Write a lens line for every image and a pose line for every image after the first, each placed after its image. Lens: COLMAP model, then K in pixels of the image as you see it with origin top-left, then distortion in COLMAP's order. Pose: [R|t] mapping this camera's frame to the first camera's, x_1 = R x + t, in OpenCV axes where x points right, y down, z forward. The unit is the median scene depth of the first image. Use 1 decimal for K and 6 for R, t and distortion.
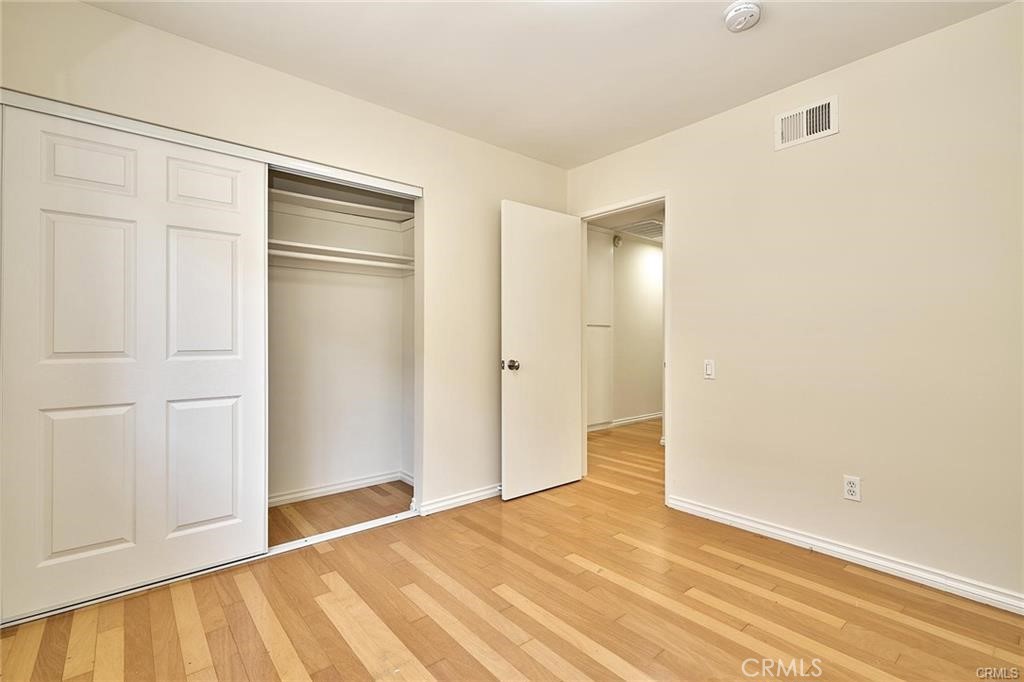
lens RADIAL K [[470.4, 0, 506.1], [0, 470.4, 338.0], [0, 0, 1]] dist [0.023780, 0.000068]
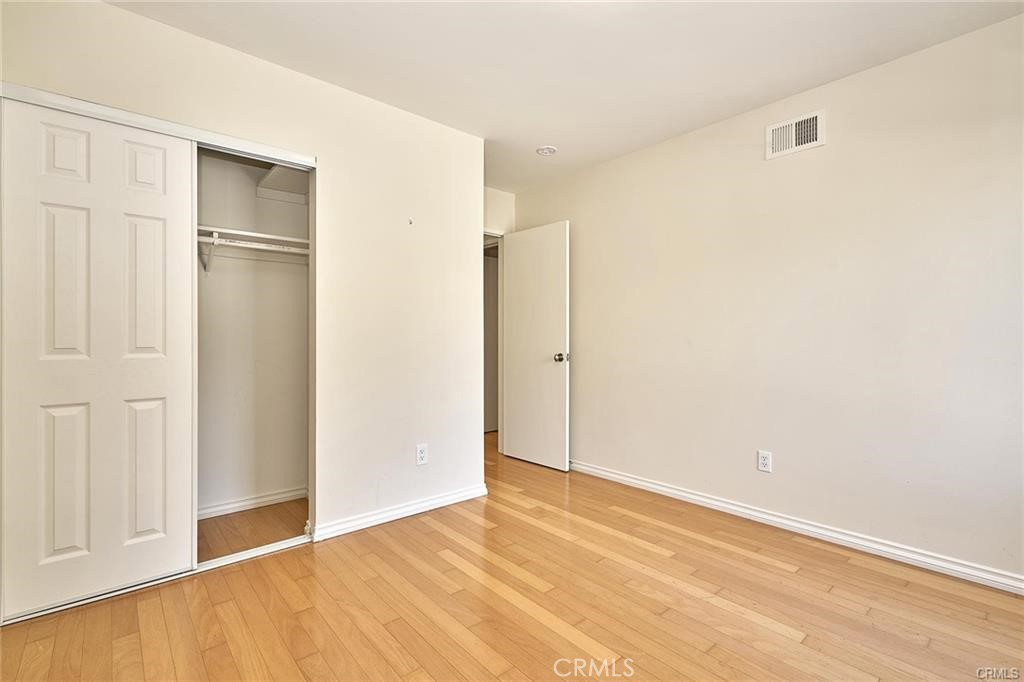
lens RADIAL K [[470.4, 0, 518.8], [0, 470.4, 339.5], [0, 0, 1]] dist [0.023780, 0.000068]
pose [[0.999993, -0.002872, 0.002407, 0.112155], [0.002835, 0.999881, 0.015191, -0.001726], [-0.002450, -0.015184, 0.999882, 0.083504]]
